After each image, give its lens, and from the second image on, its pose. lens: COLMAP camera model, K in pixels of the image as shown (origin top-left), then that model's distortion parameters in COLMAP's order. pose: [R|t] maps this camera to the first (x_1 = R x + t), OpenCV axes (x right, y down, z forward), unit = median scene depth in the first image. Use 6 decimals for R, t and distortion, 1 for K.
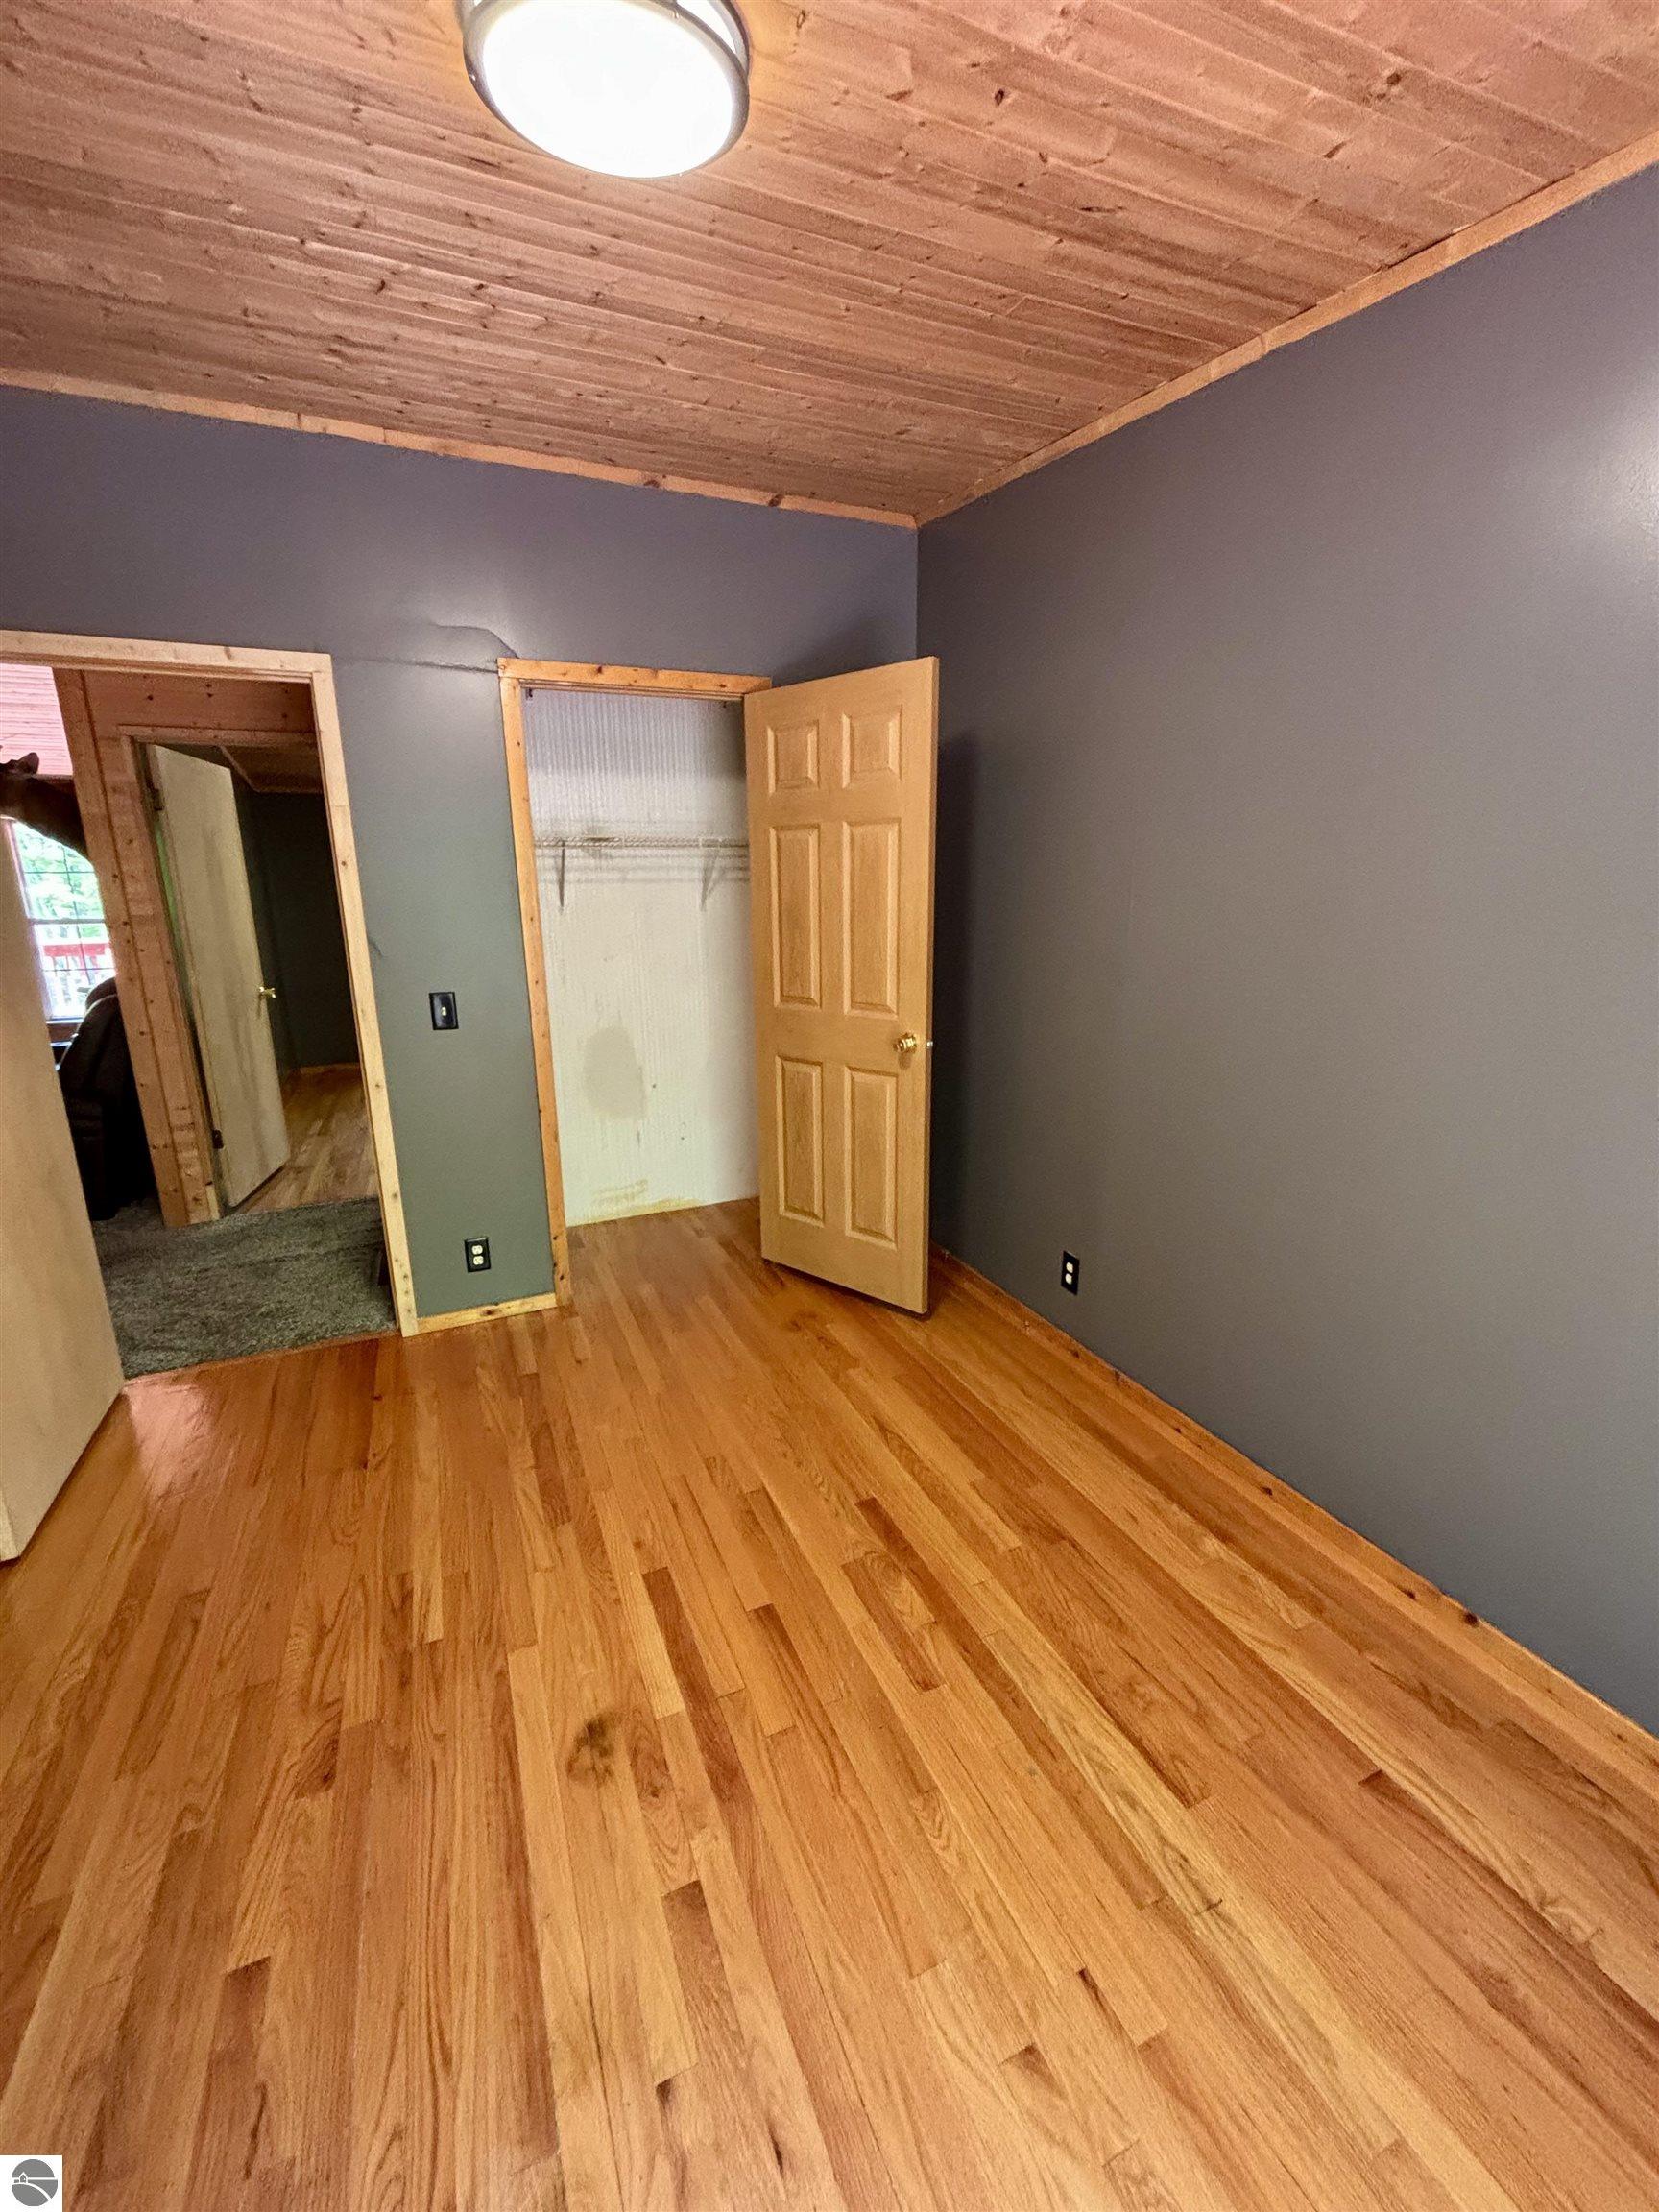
lens RADIAL K [[895.3, 0, 819.8], [0, 895.3, 1098.8], [0, 0, 1]] dist [-0.000958, 0.000557]
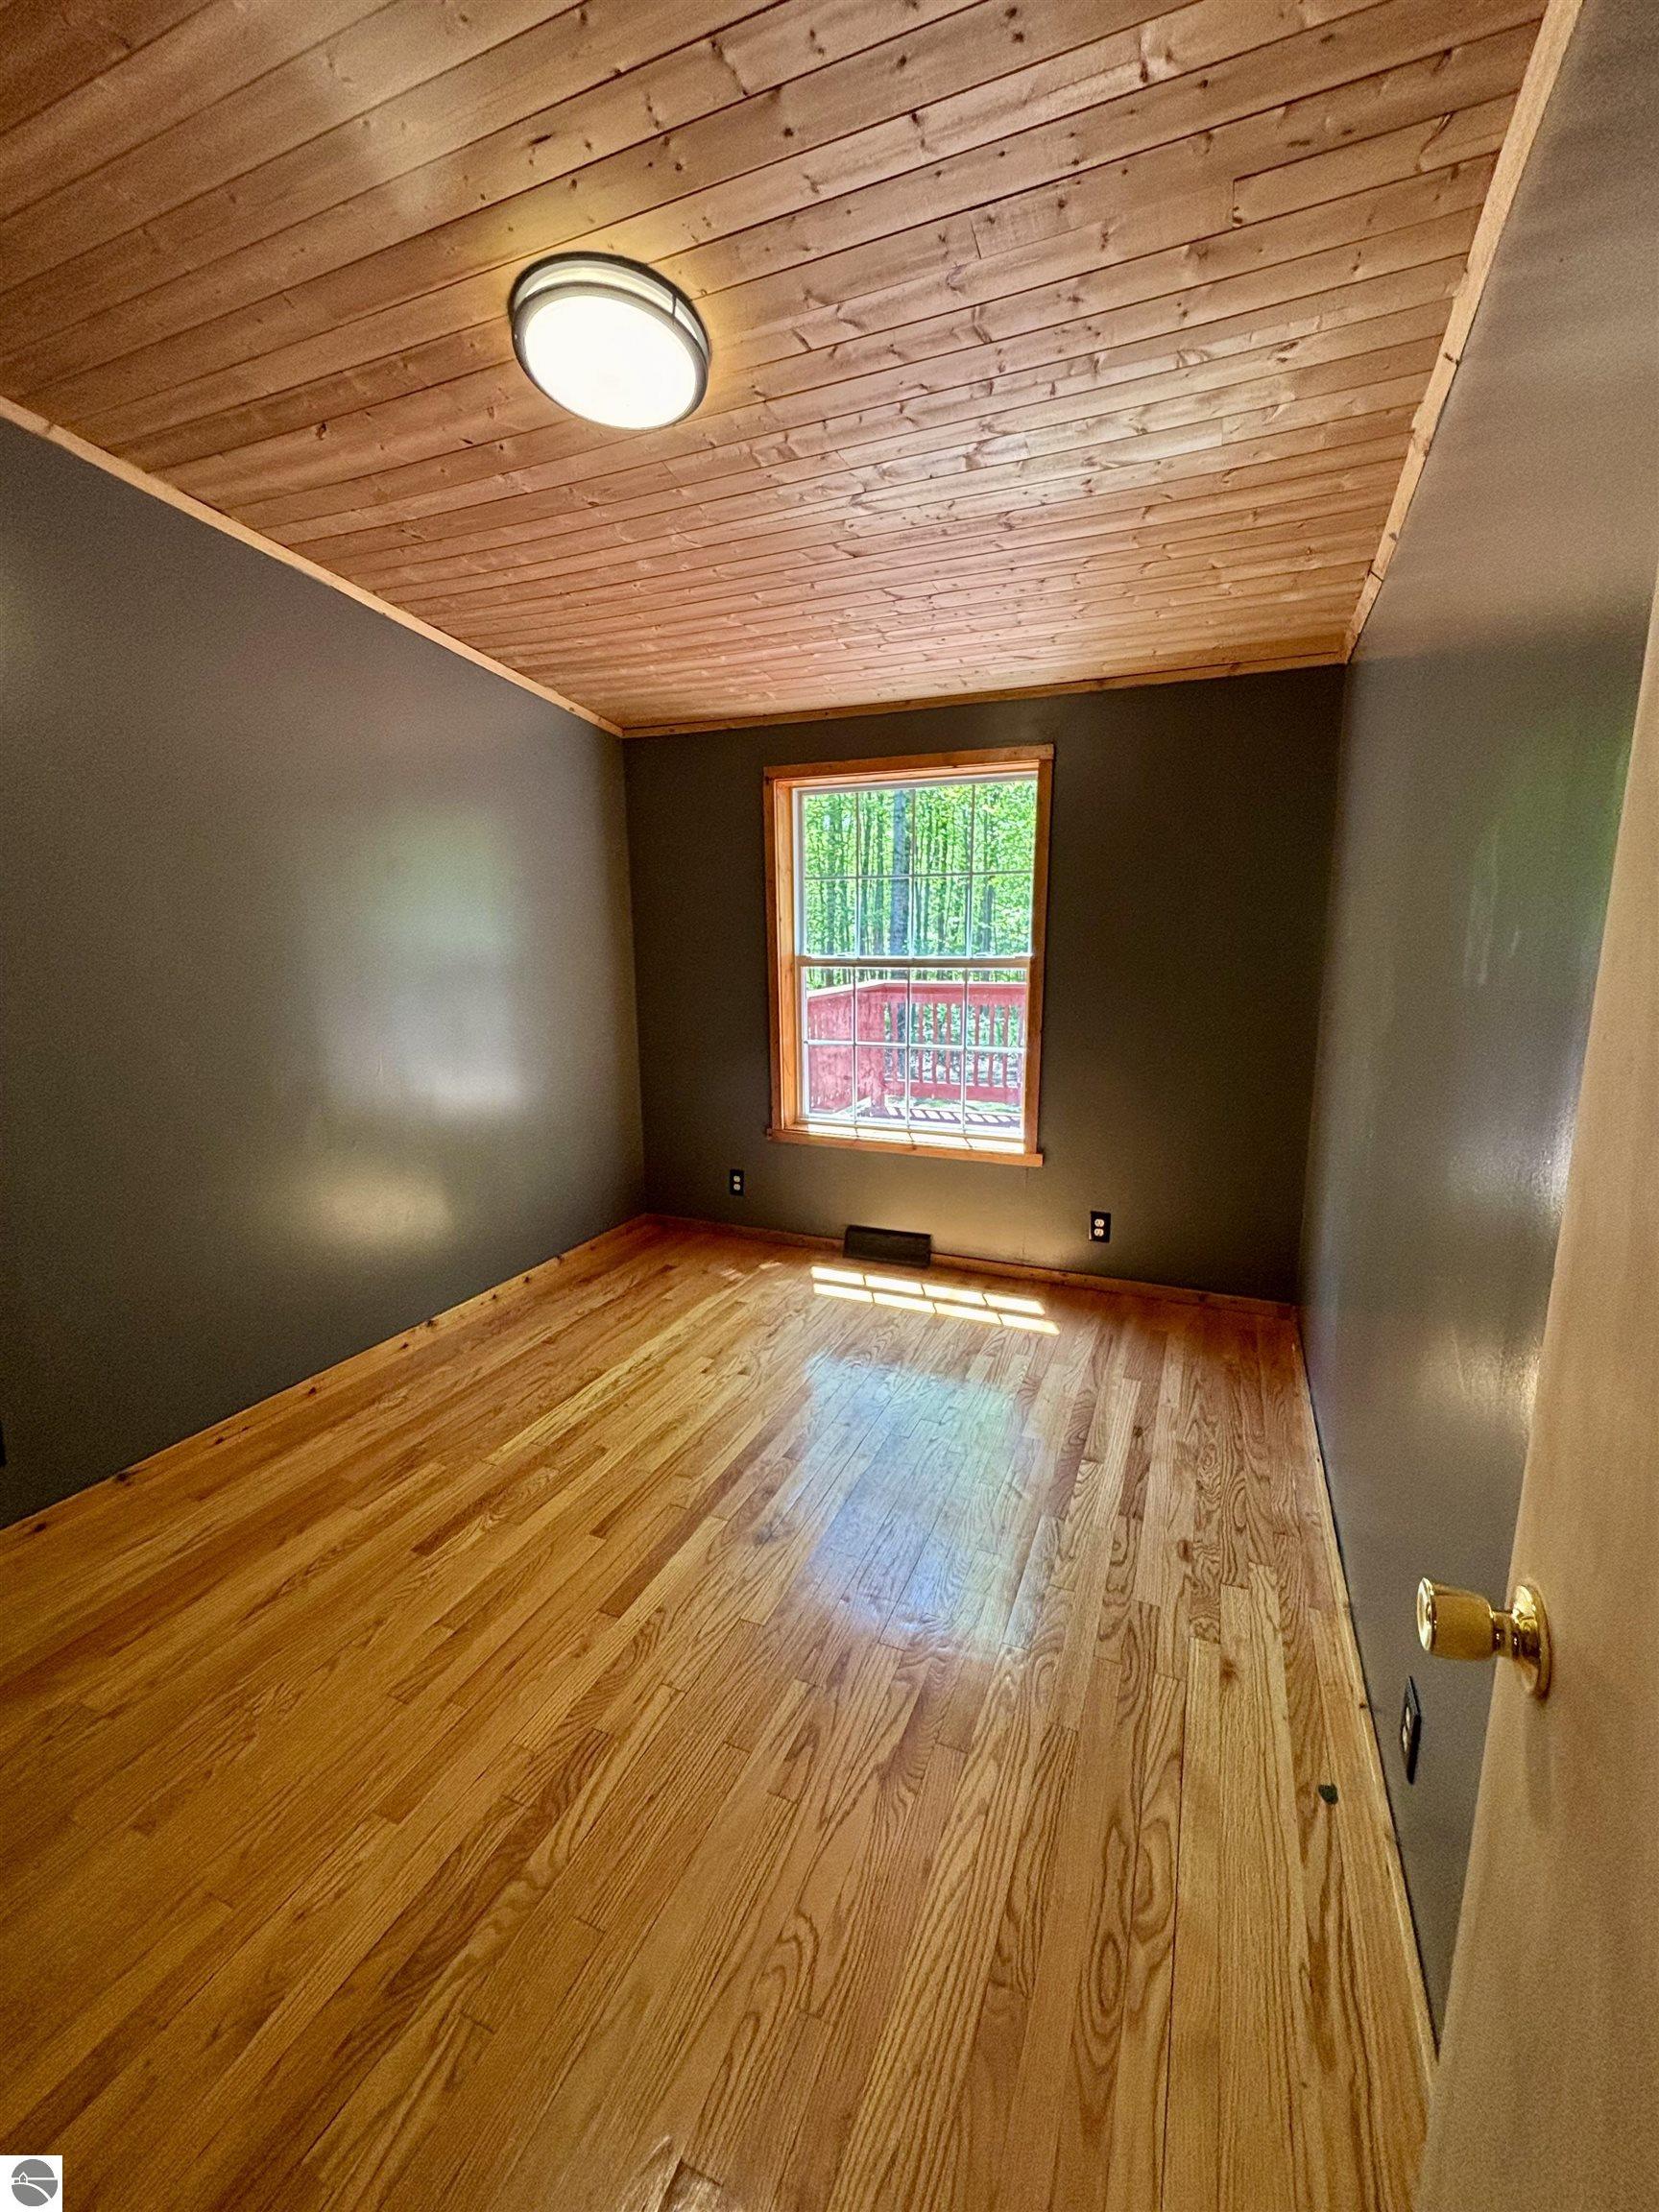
lens RADIAL K [[895.3, 0, 831.0], [0, 895.3, 1102.0], [0, 0, 1]] dist [-0.000958, 0.000557]
pose [[-0.684838, -0.111625, 0.720095, -1.029274], [0.192893, 0.925176, 0.326865, -0.256299], [-0.702702, 0.362751, -0.612064, 1.291217]]
